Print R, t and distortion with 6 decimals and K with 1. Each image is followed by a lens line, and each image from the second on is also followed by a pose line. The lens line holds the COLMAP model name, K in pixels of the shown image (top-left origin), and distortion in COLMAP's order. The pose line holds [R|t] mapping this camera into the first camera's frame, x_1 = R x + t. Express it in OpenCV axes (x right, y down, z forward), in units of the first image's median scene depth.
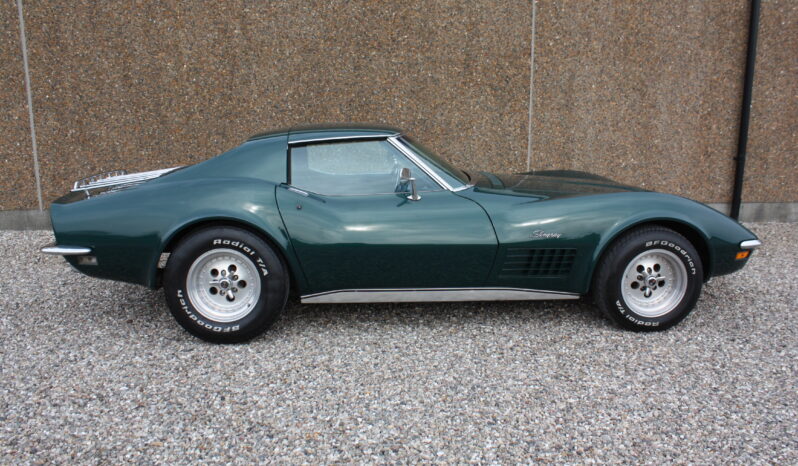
lens RADIAL K [[674.4, 0, 406.7], [0, 674.4, 221.5], [0, 0, 1]] dist [-0.171655, 0.148003]
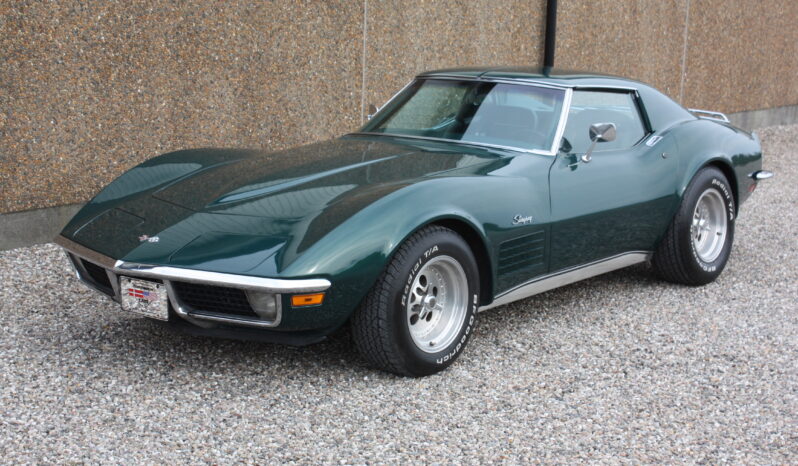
lens RADIAL K [[1357.1, 0, 403.6], [0, 1357.1, 234.6], [0, 0, 1]] dist [-0.001090, 0.000000]
pose [[0.709641, -0.122296, 0.693868, -0.892370], [0.115850, 0.991670, 0.056302, -0.030058], [-0.694974, 0.040430, 0.717898, -0.094465]]
